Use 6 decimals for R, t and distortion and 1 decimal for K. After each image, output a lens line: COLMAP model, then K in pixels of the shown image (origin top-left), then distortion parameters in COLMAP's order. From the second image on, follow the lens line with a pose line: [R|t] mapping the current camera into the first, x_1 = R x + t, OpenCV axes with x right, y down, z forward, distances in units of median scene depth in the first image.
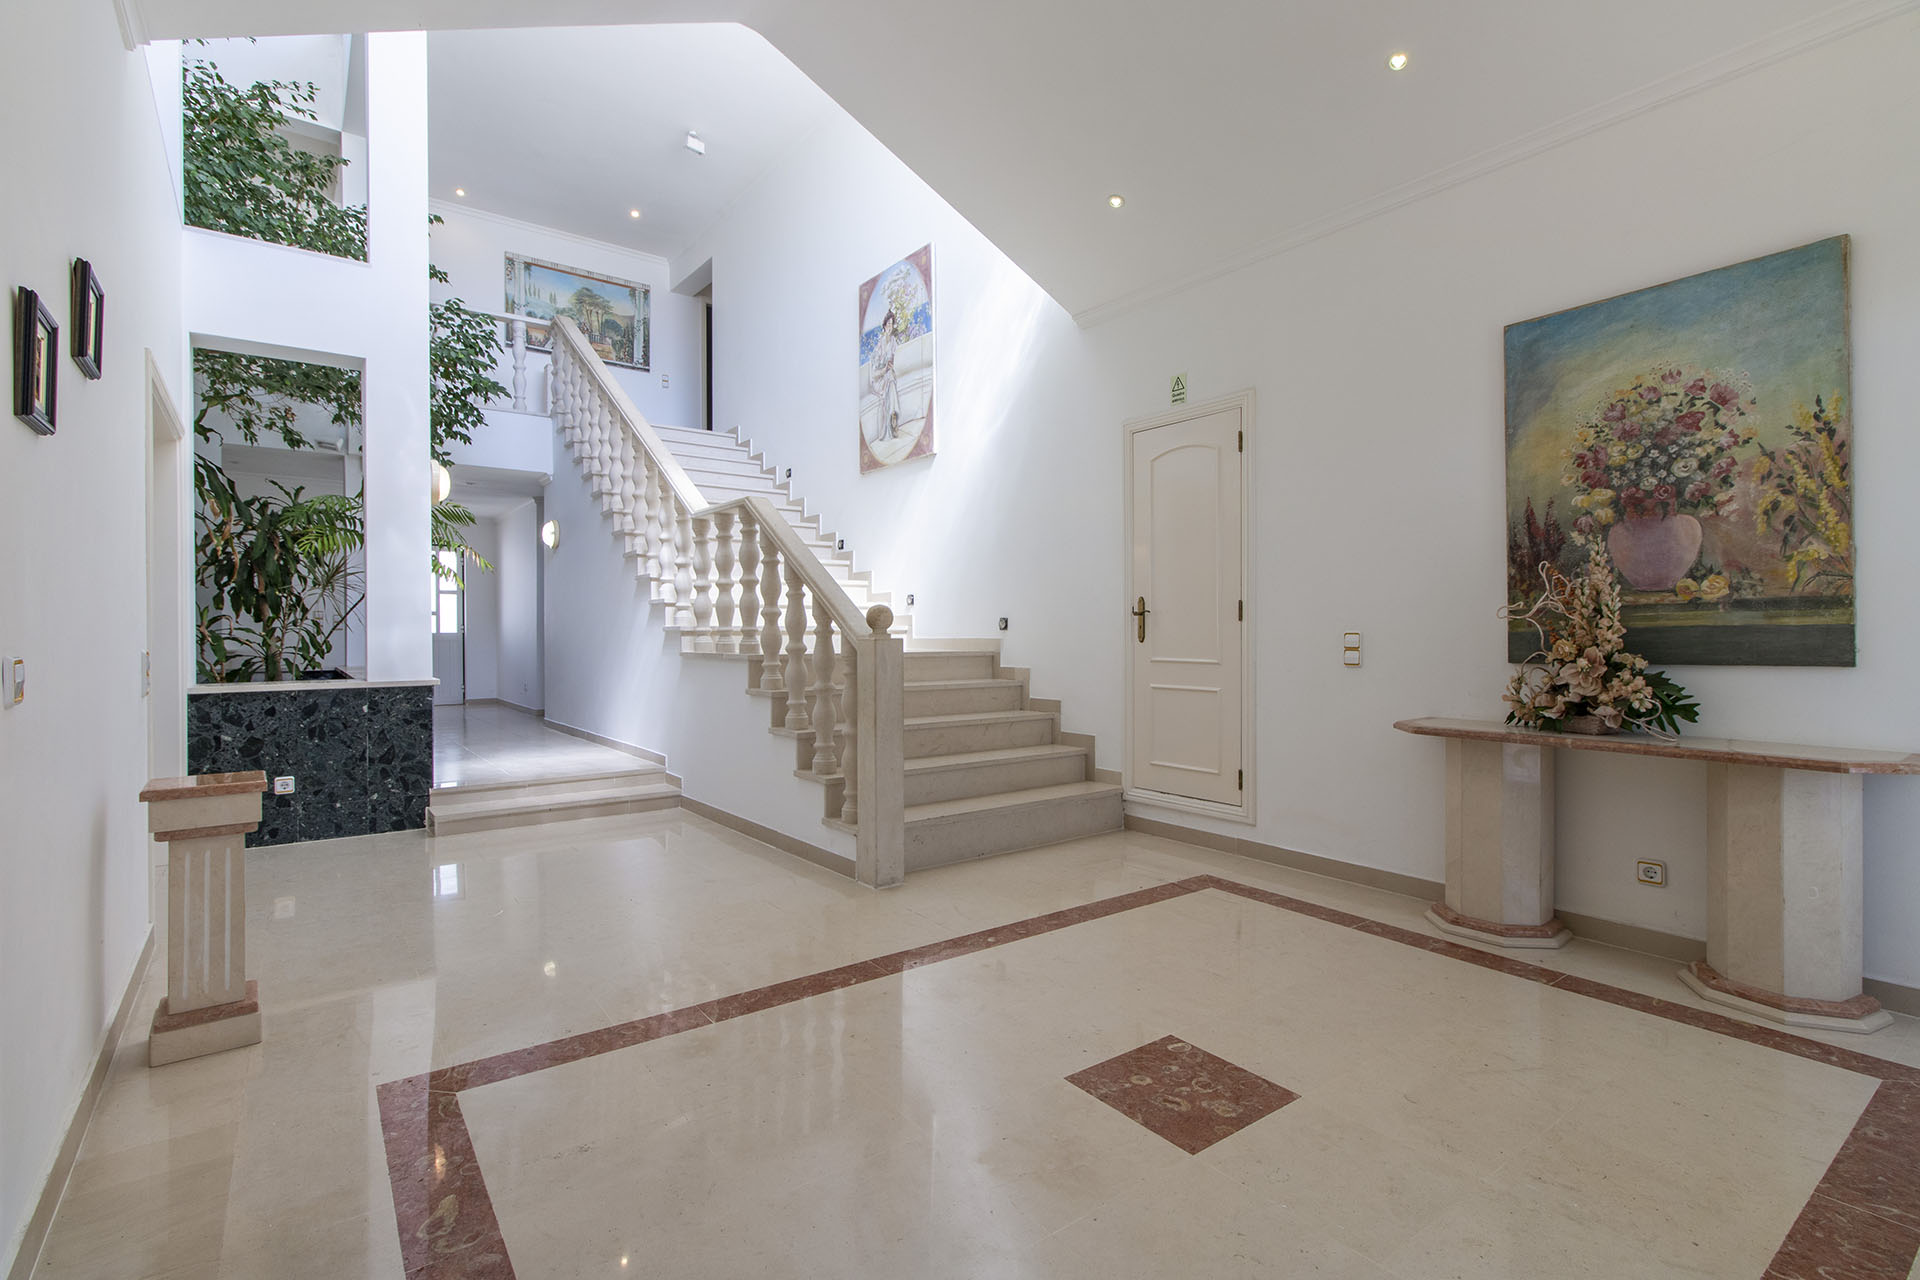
lens RADIAL K [[888.9, 0, 965.0], [0, 888.9, 634.9], [0, 0, 1]] dist [0.000057, -0.000096]
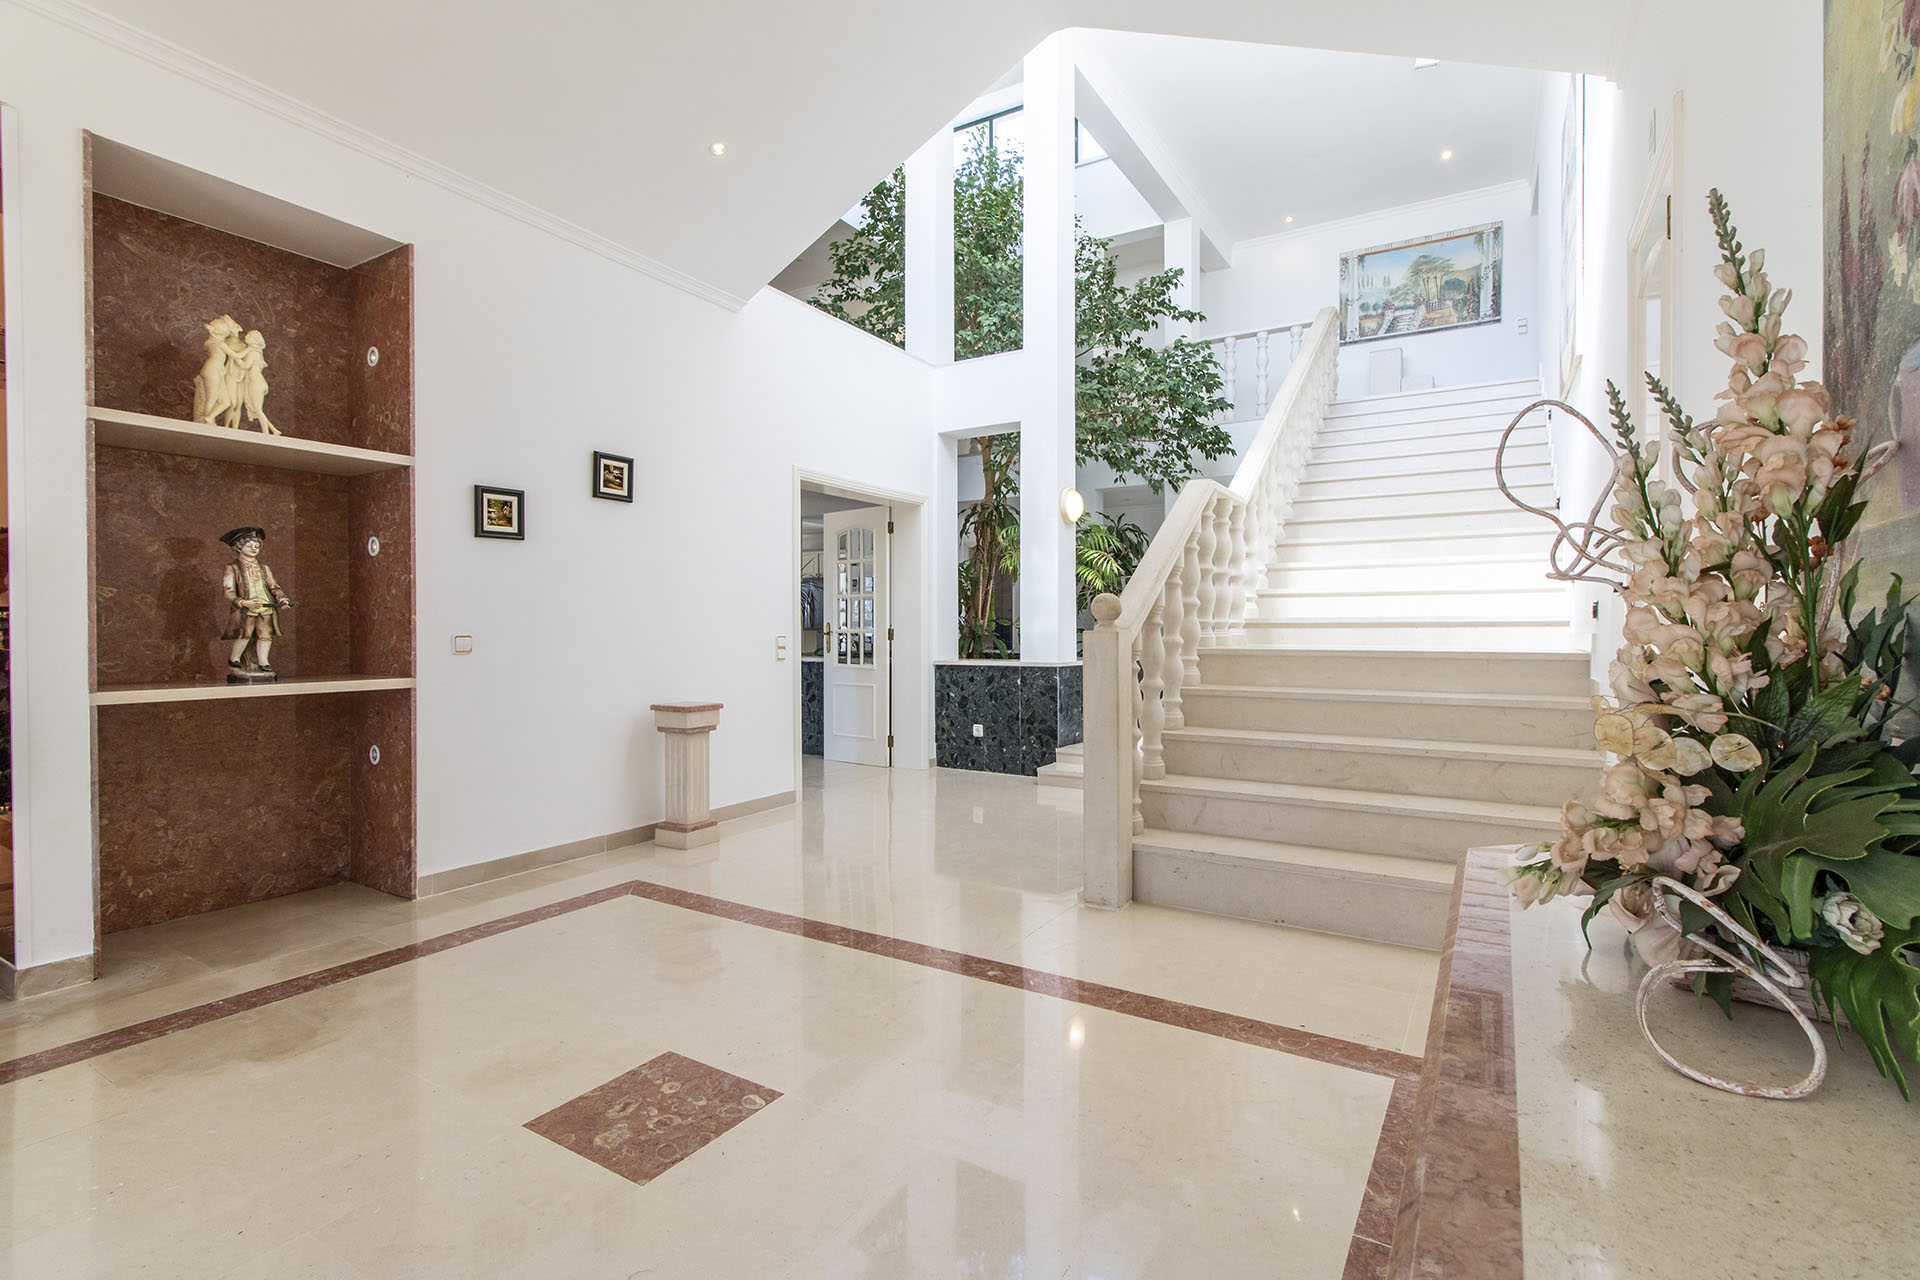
lens RADIAL K [[888.9, 0, 964.7], [0, 888.9, 635.0], [0, 0, 1]] dist [0.000057, -0.000096]
pose [[0.365524, 0.009455, -0.930754, 0.546125], [-0.001615, 0.999953, 0.009524, -0.000344], [0.930800, -0.001978, 0.365523, 0.426720]]
